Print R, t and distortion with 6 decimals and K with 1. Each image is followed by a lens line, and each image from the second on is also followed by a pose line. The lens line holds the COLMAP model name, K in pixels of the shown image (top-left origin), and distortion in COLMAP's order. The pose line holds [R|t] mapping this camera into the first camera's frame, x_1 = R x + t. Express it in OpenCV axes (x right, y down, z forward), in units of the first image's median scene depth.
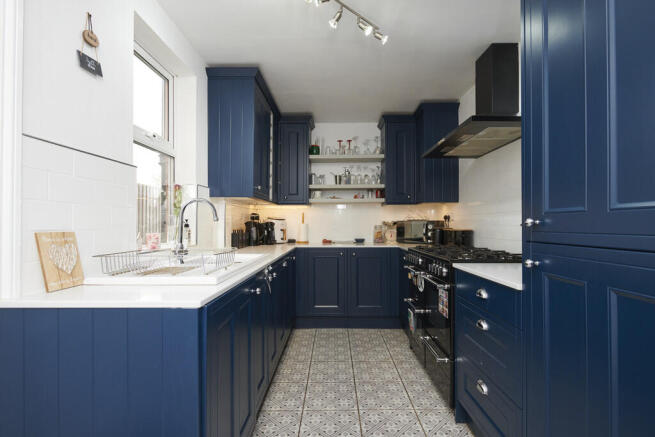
lens RADIAL K [[311.3, 0, 327.6], [0, 311.3, 224.0], [0, 0, 1]] dist [-0.004654, 0.001231]
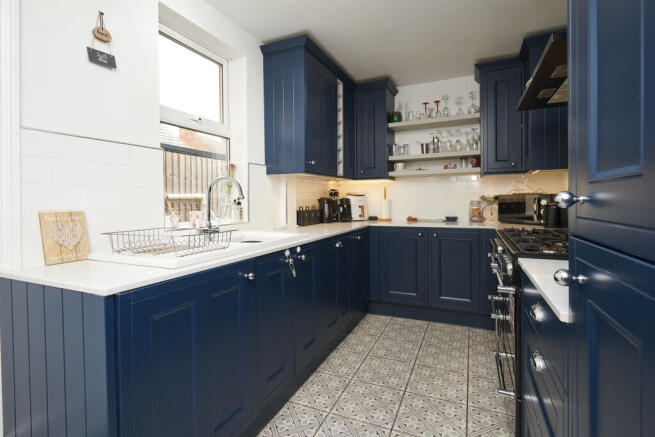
lens RADIAL K [[311.3, 0, 332.3], [0, 311.3, 204.7], [0, 0, 1]] dist [-0.004654, 0.001231]
pose [[0.921031, -0.004192, -0.389468, 0.191358], [0.010988, 0.999824, 0.015225, -0.002845], [0.389335, -0.018302, 0.920914, 0.140026]]
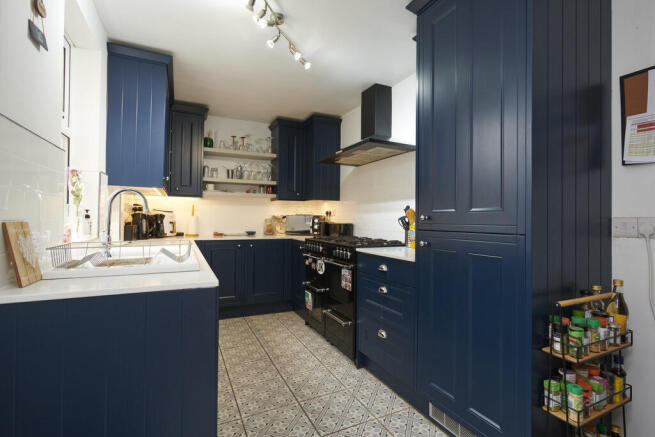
lens RADIAL K [[311.3, 0, 326.2], [0, 311.3, 217.2], [0, 0, 1]] dist [-0.004654, 0.001231]
pose [[0.897657, 0.013794, 0.440480, -0.189638], [-0.012487, 0.999905, -0.005867, 0.002814], [-0.440519, -0.000234, 0.897743, -0.082168]]
